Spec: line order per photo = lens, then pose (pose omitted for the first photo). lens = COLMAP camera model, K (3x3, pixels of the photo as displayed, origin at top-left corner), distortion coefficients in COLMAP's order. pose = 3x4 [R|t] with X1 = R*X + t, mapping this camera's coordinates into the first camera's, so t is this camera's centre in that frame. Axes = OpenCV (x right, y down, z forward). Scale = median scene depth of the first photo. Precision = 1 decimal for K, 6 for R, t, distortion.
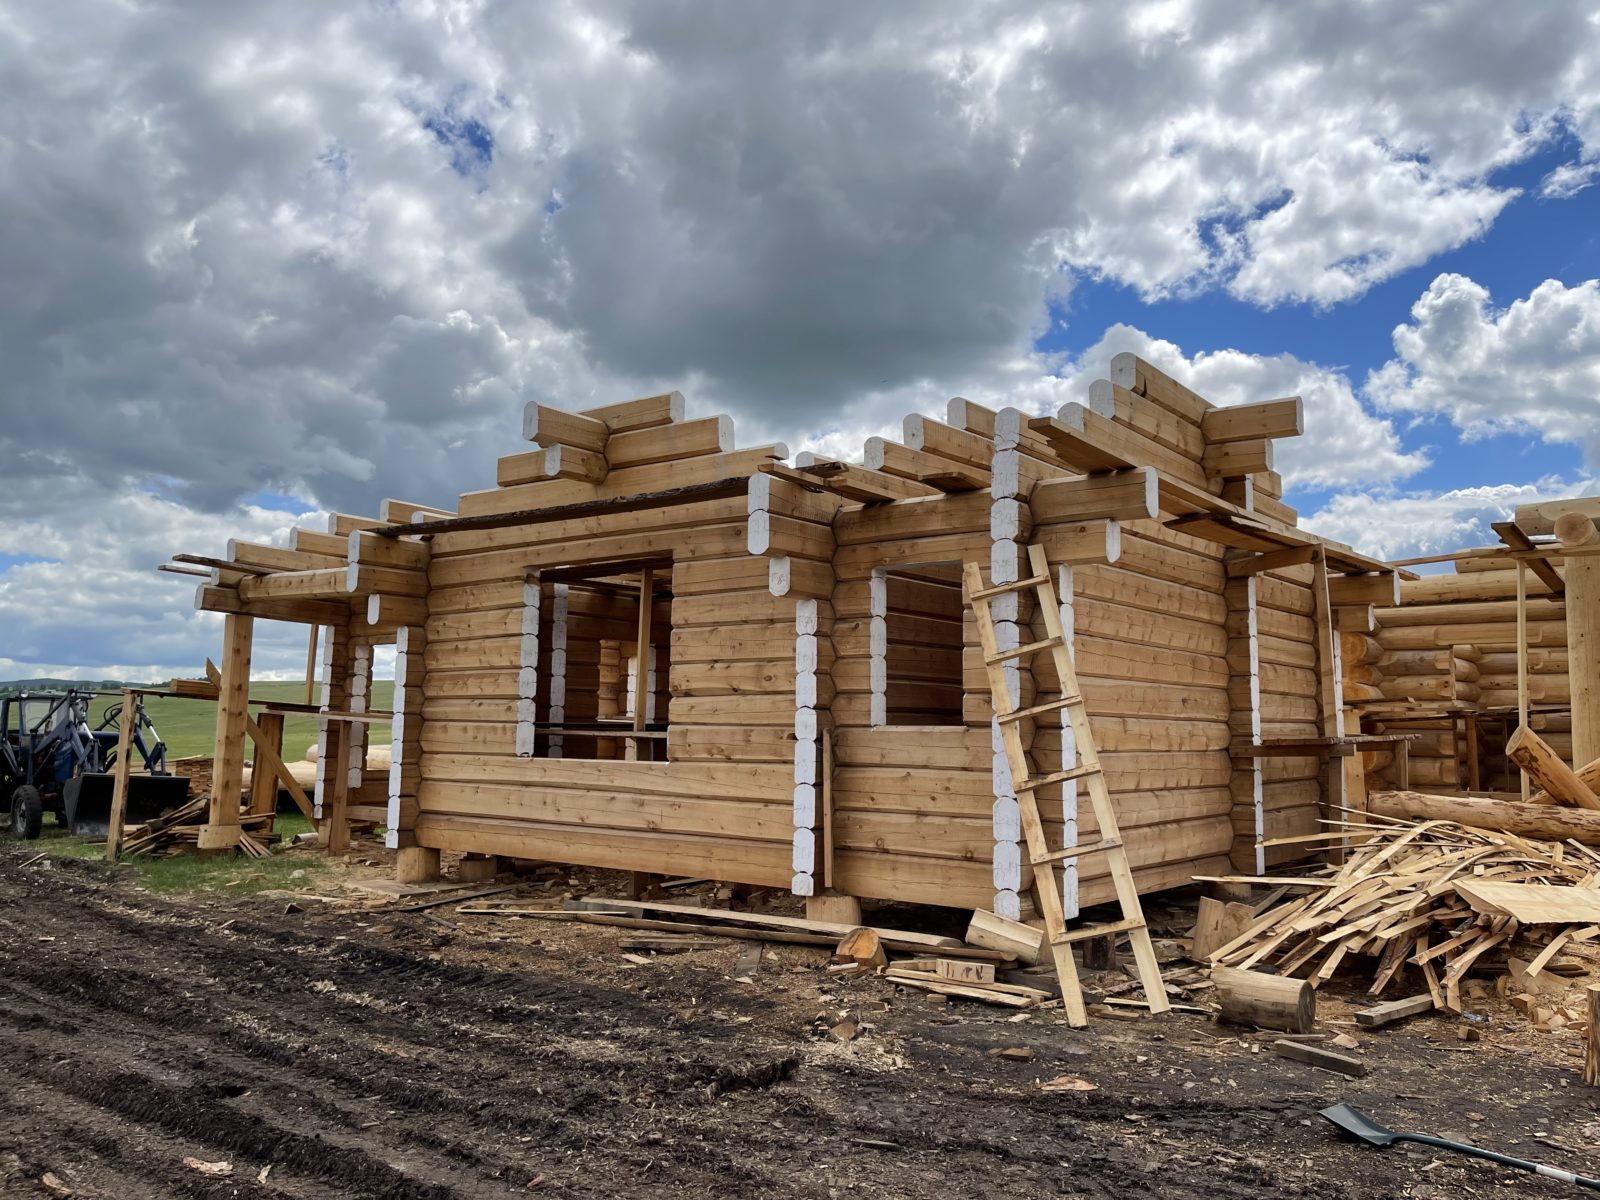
lens RADIAL K [[1188.1, 0, 794.9], [0, 1188.1, 606.5], [0, 0, 1]] dist [0.059945, -0.014945]
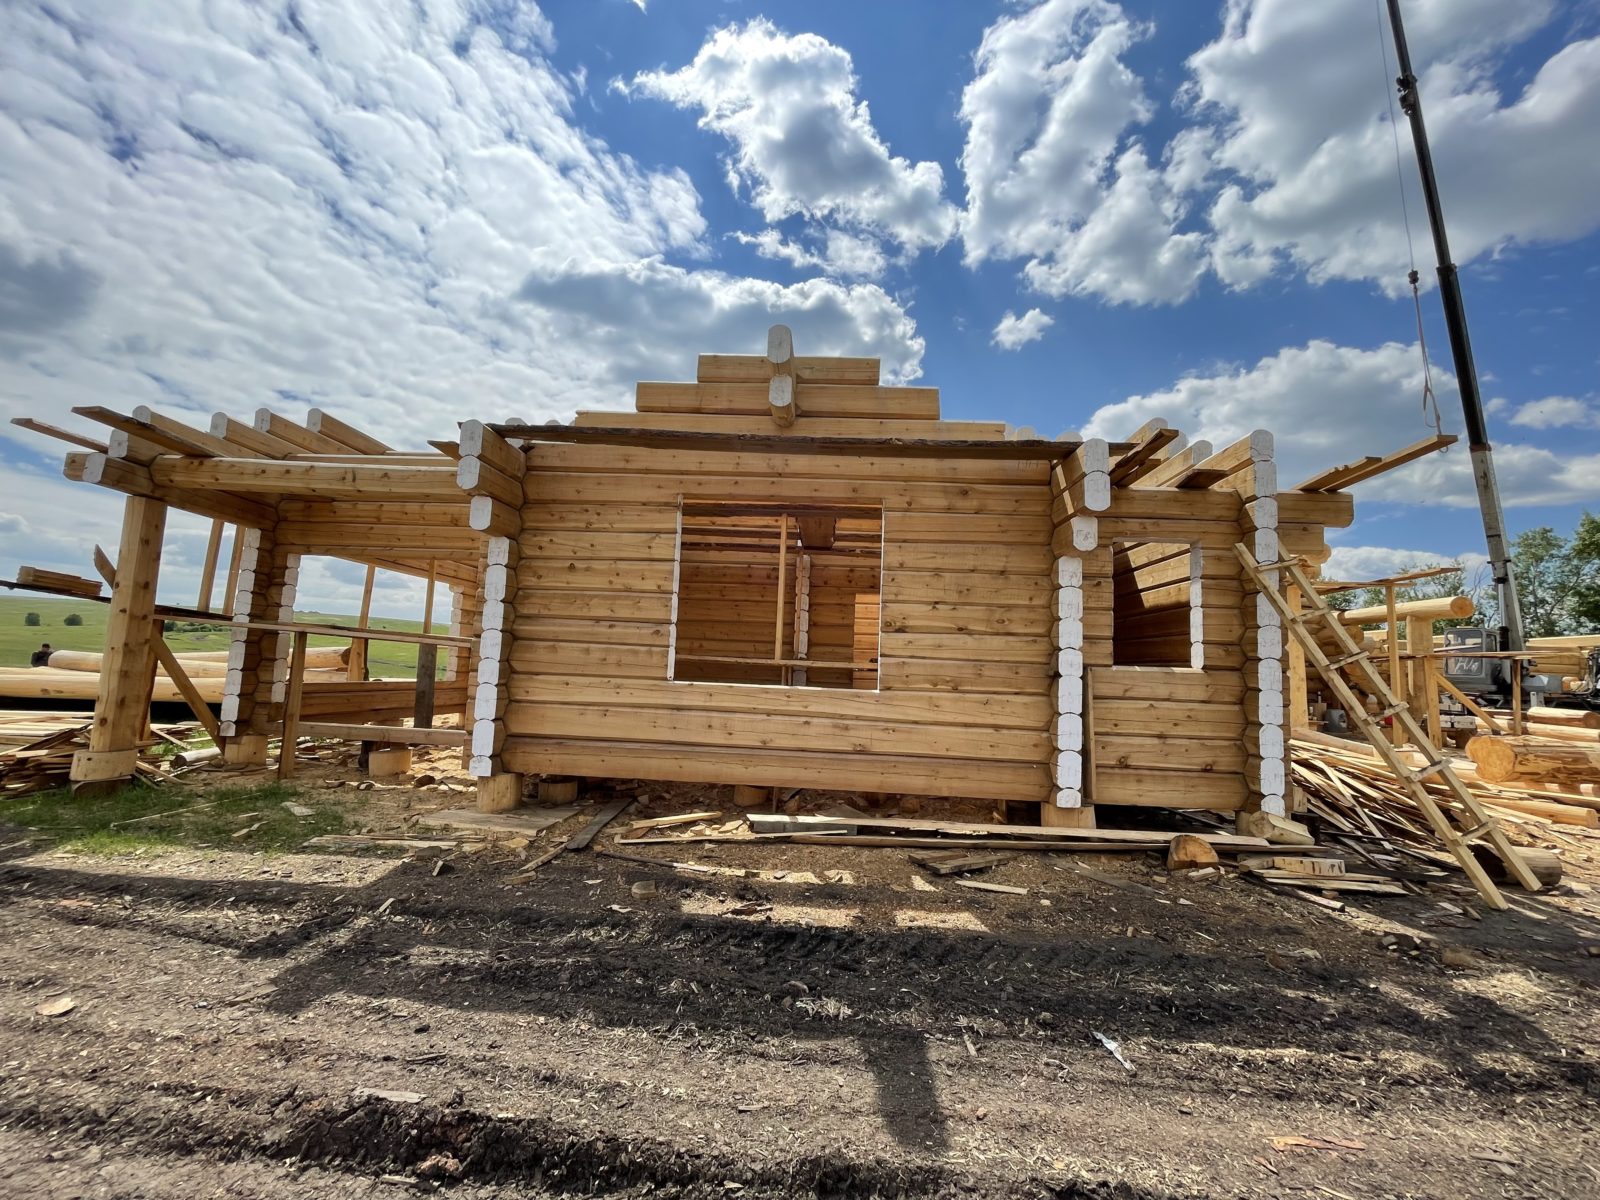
lens RADIAL K [[639.2, 0, 796.9], [0, 639.2, 614.1], [0, 0, 1]] dist [-0.000492, -0.003263]
pose [[0.818189, 0.069081, 0.570784, -0.459180], [-0.091308, 0.995769, 0.010368, 0.055232], [-0.567653, -0.060600, 0.821035, 0.507245]]
